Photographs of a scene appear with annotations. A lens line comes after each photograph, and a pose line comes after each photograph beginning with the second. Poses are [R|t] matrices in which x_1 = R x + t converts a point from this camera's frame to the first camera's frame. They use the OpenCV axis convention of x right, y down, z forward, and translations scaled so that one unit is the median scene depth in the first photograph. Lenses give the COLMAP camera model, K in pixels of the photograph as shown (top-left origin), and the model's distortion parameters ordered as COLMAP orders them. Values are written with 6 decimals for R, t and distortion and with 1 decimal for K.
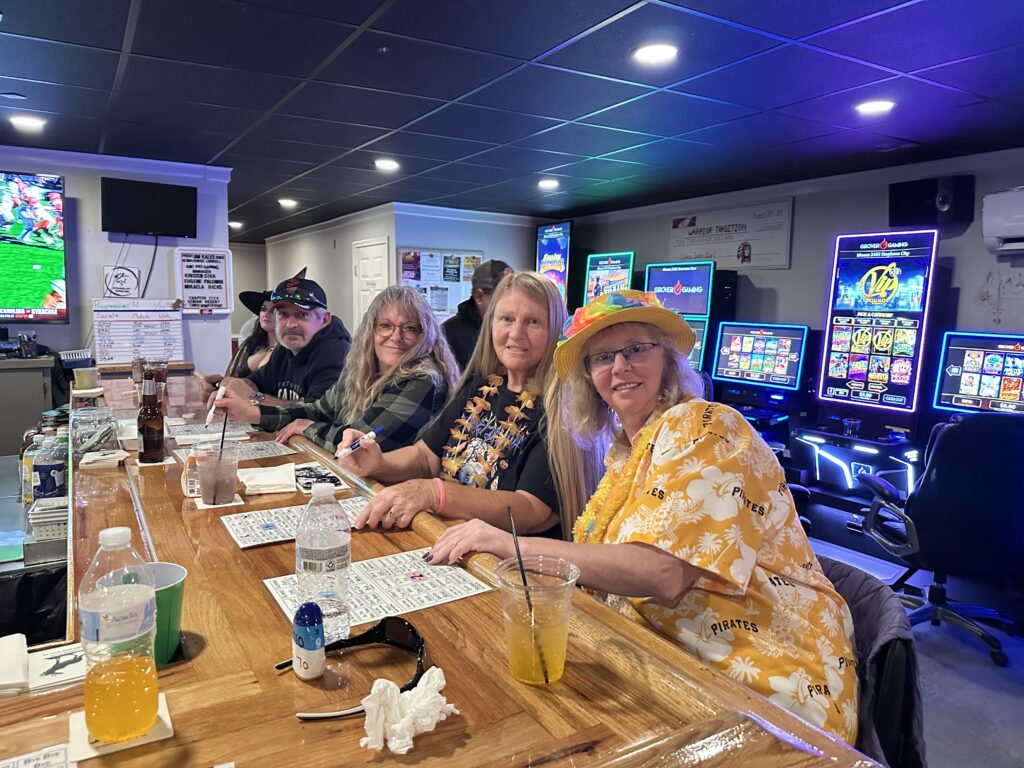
lens RADIAL K [[736.3, 0, 501.1], [0, 736.3, 381.0], [0, 0, 1]] dist [0.094571, -0.139015]
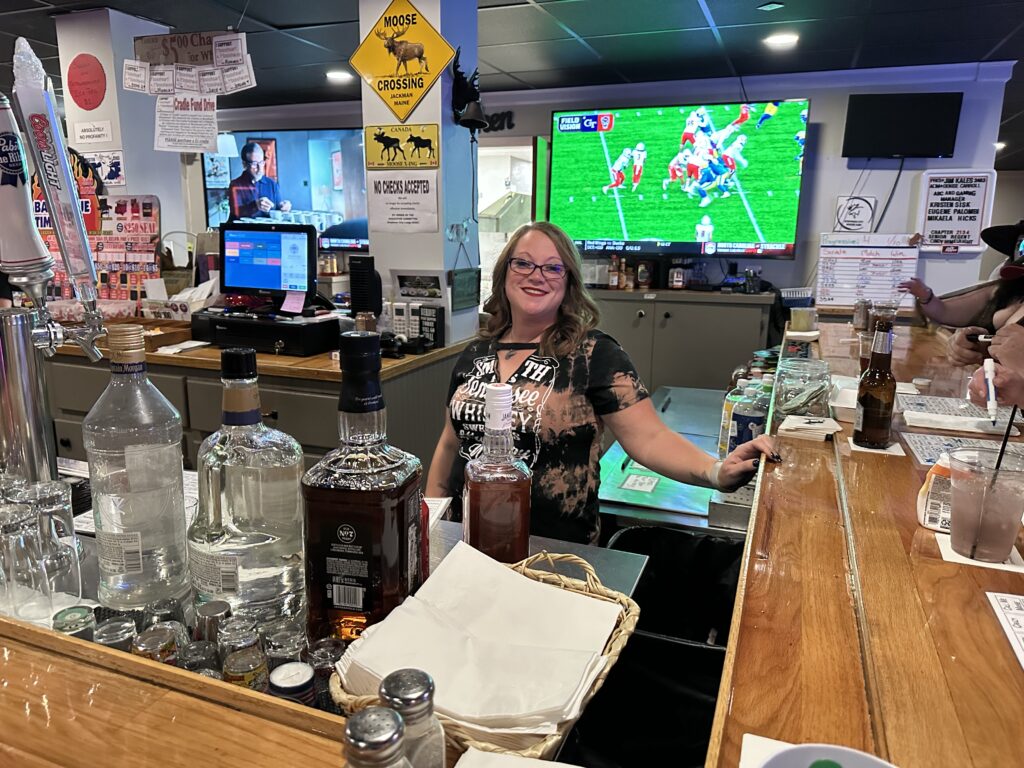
lens RADIAL K [[721.4, 0, 512.0], [0, 721.4, 384.0], [0, 0, 1]] dist [-0.009568, -0.007749]
pose [[0.625931, 0.154507, -0.764420, -0.082009], [-0.091340, 0.987956, 0.124897, -0.002385], [0.774511, -0.008354, 0.632505, 0.148987]]
